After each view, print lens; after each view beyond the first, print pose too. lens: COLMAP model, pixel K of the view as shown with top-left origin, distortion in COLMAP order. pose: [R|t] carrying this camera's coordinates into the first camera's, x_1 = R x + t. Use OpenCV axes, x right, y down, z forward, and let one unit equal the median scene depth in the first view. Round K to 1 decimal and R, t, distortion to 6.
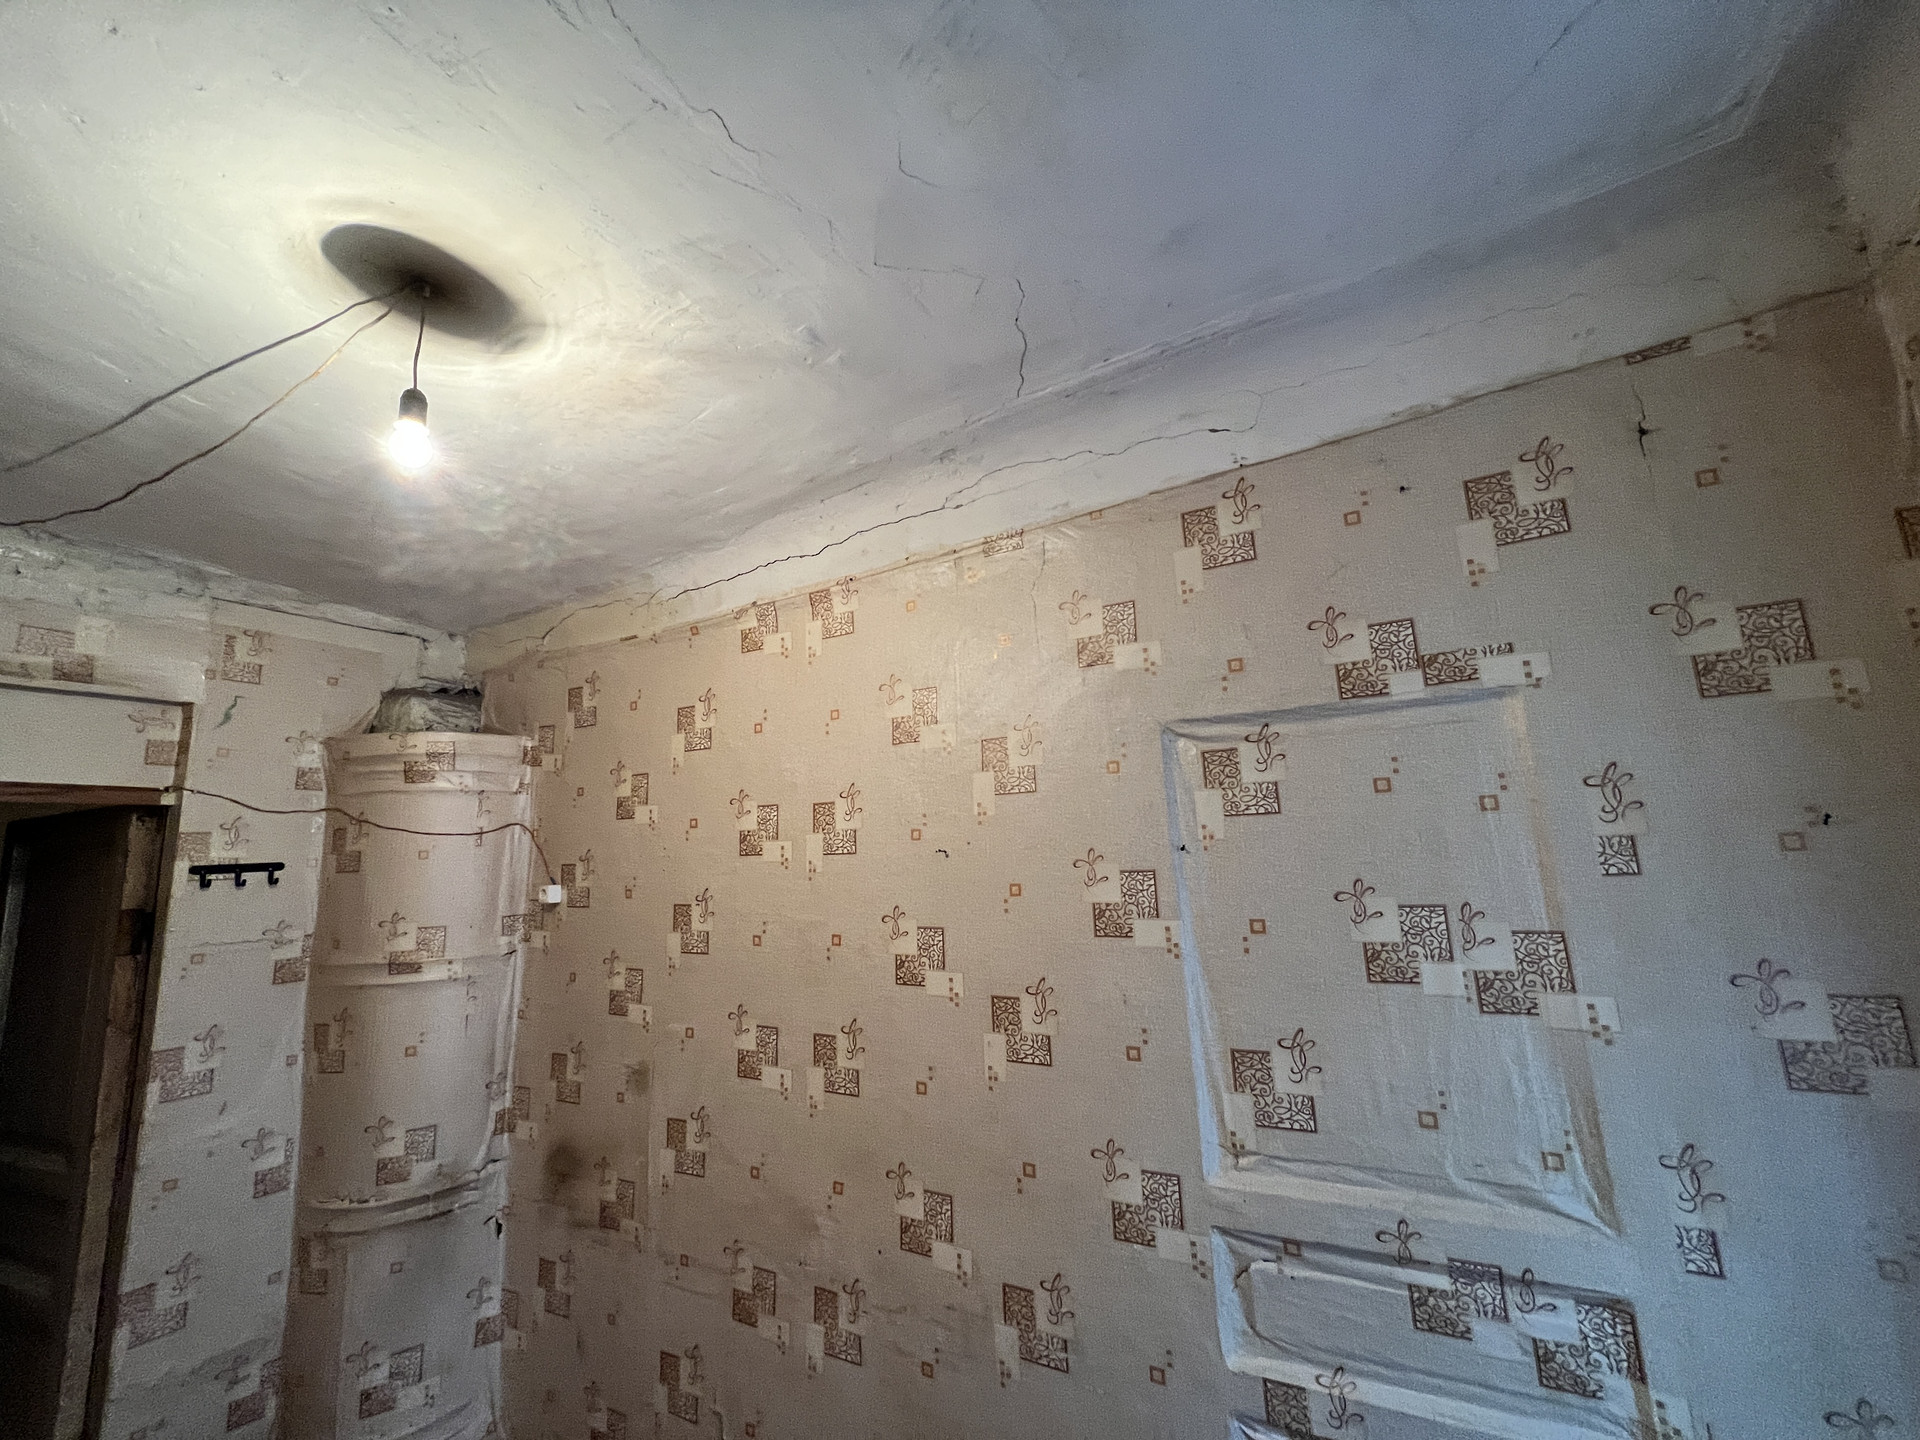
lens RADIAL K [[767.0, 0, 960.0], [0, 767.0, 720.0], [0, 0, 1]] dist [-0.002432, -0.000257]
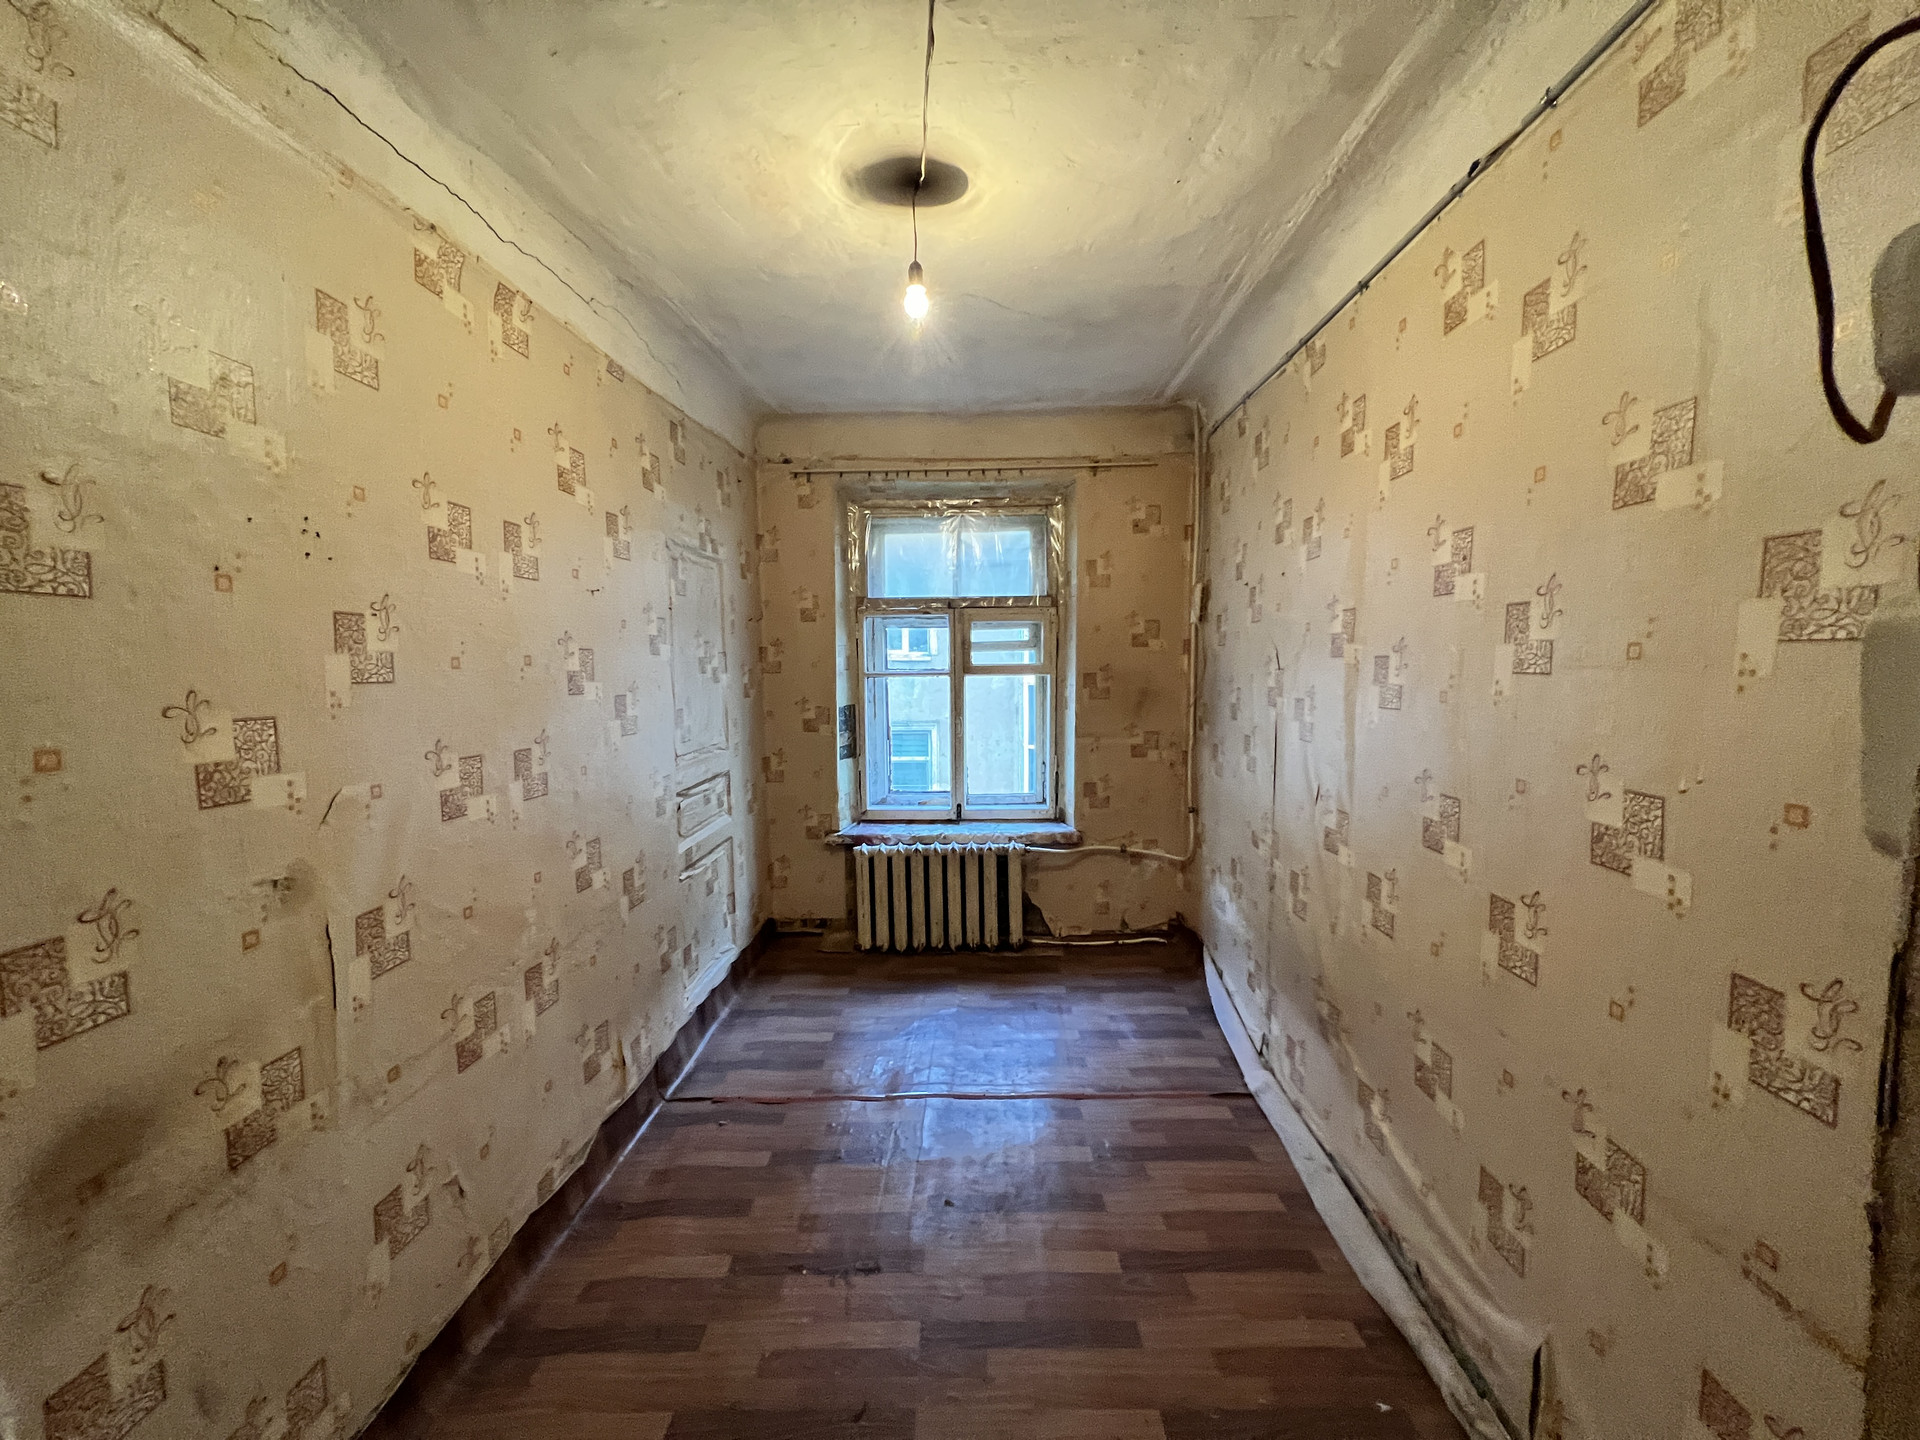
lens RADIAL K [[775.2, 0, 960.0], [0, 775.2, 720.0], [0, 0, 1]] dist [0.001268, 0.000181]
pose [[-0.440255, -0.022665, 0.897587, -1.266709], [-0.124408, 0.991579, -0.035982, 0.309029], [-0.889212, -0.127508, -0.439367, 0.866393]]
